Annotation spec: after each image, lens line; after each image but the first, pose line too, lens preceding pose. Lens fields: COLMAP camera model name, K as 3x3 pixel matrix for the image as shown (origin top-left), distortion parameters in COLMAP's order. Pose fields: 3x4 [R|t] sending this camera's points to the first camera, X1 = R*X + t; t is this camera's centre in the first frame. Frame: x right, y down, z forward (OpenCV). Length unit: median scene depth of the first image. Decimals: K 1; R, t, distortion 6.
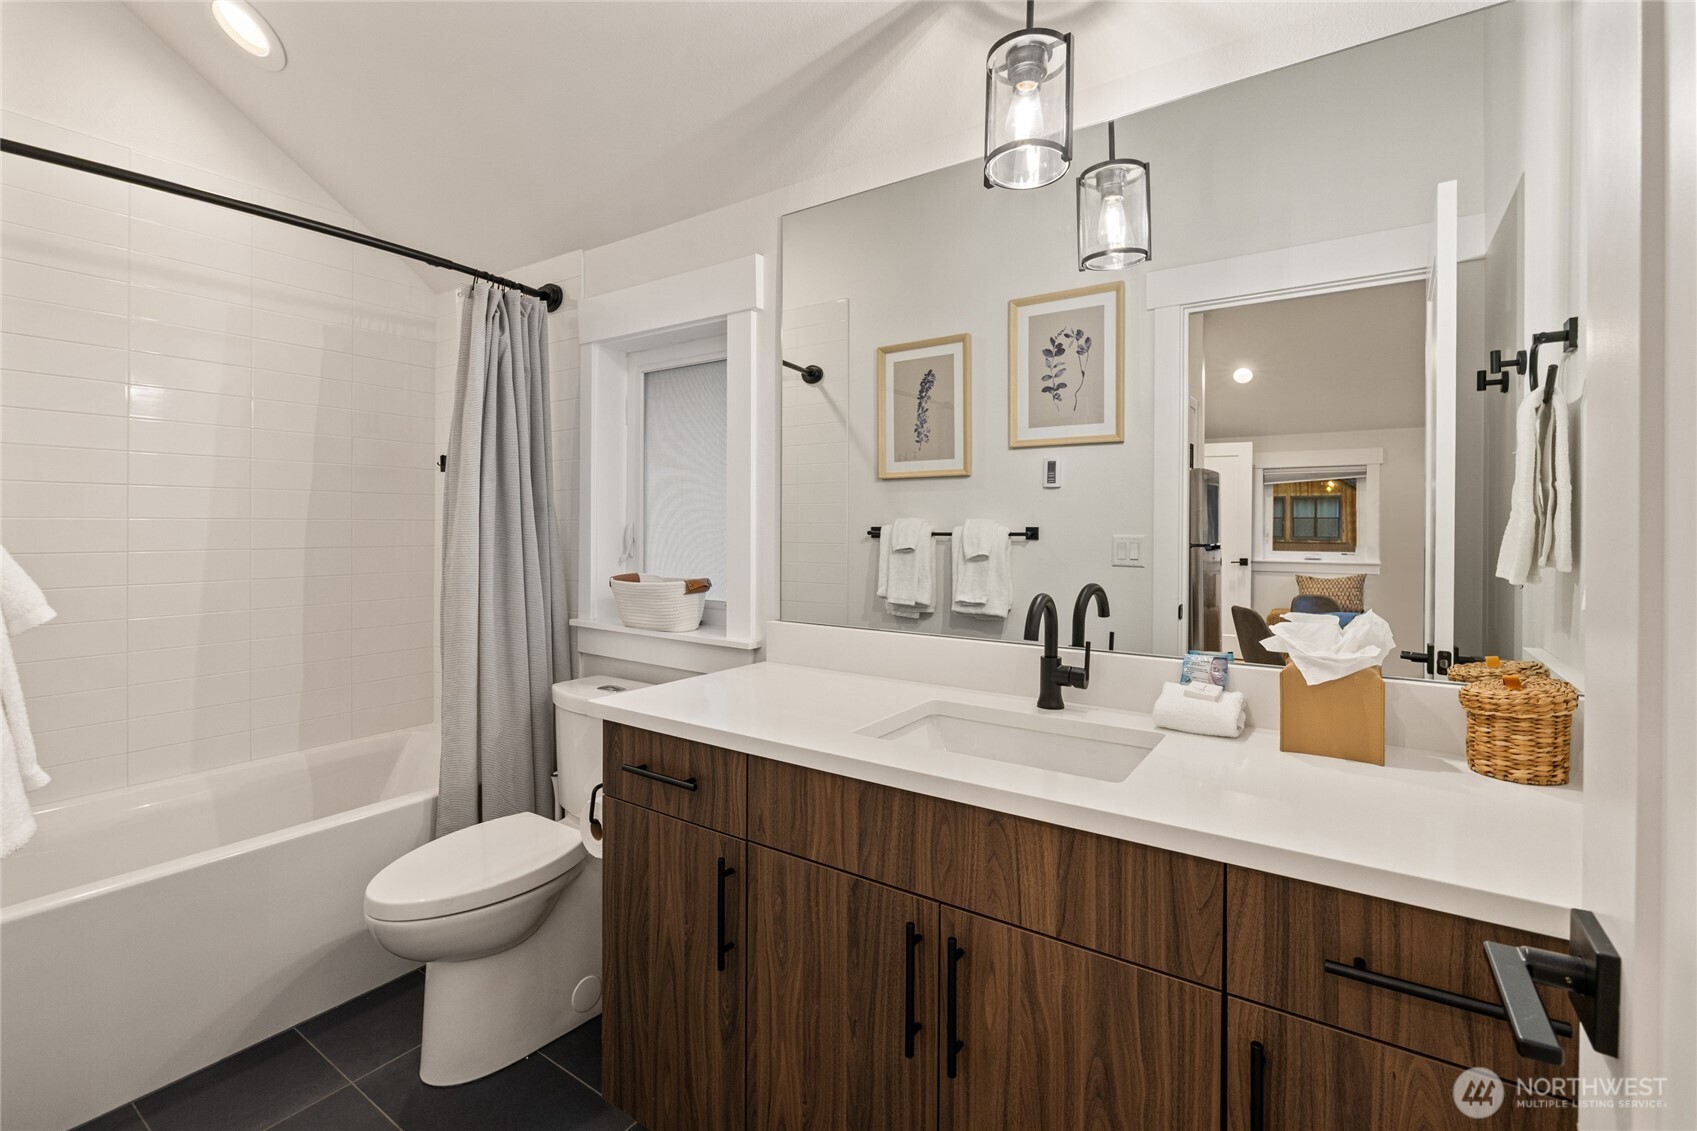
lens RADIAL K [[763.4, 0, 839.0], [0, 763.4, 542.5], [0, 0, 1]] dist [-0.002299, -0.000455]
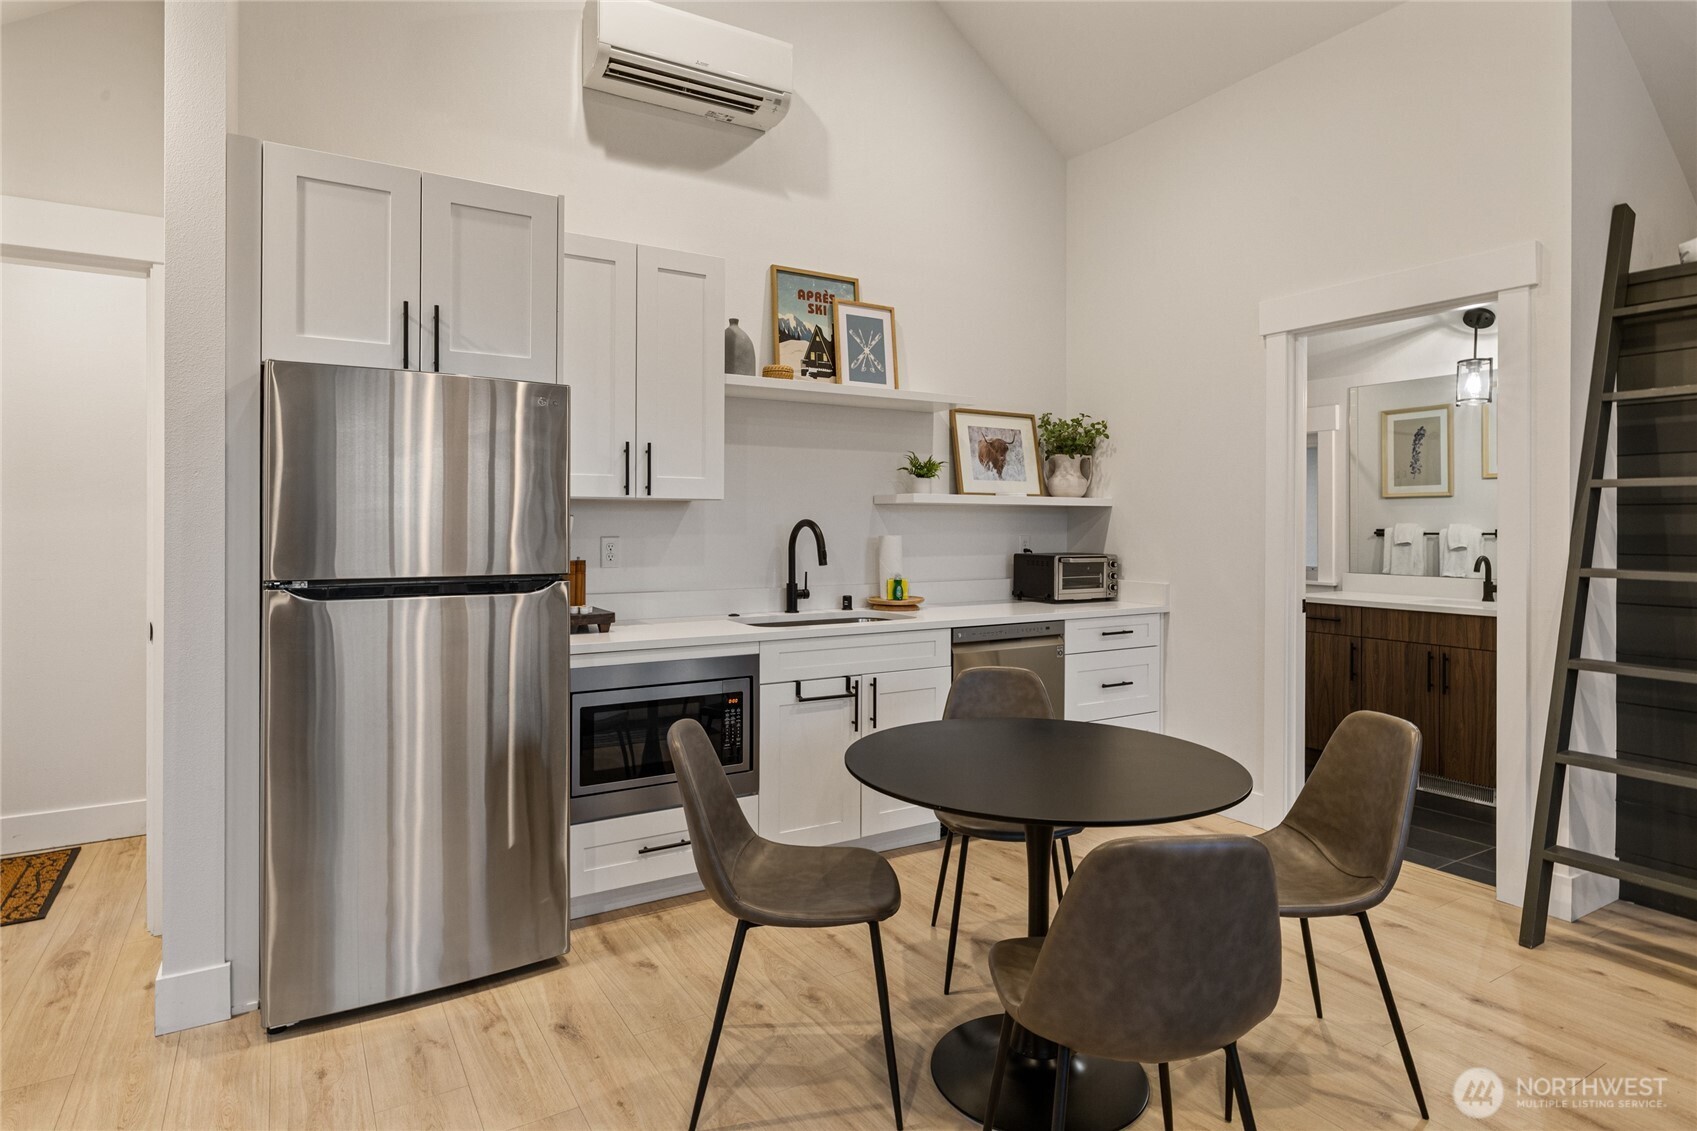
lens RADIAL K [[927.6, 0, 846.6], [0, 927.6, 528.0], [0, 0, 1]] dist [0.000893, 0.000263]
pose [[0.915383, -0.000972, -0.402584, -0.460291], [-0.006404, 0.999835, -0.016973, 0.040367], [0.402534, 0.018115, 0.915226, -2.852534]]
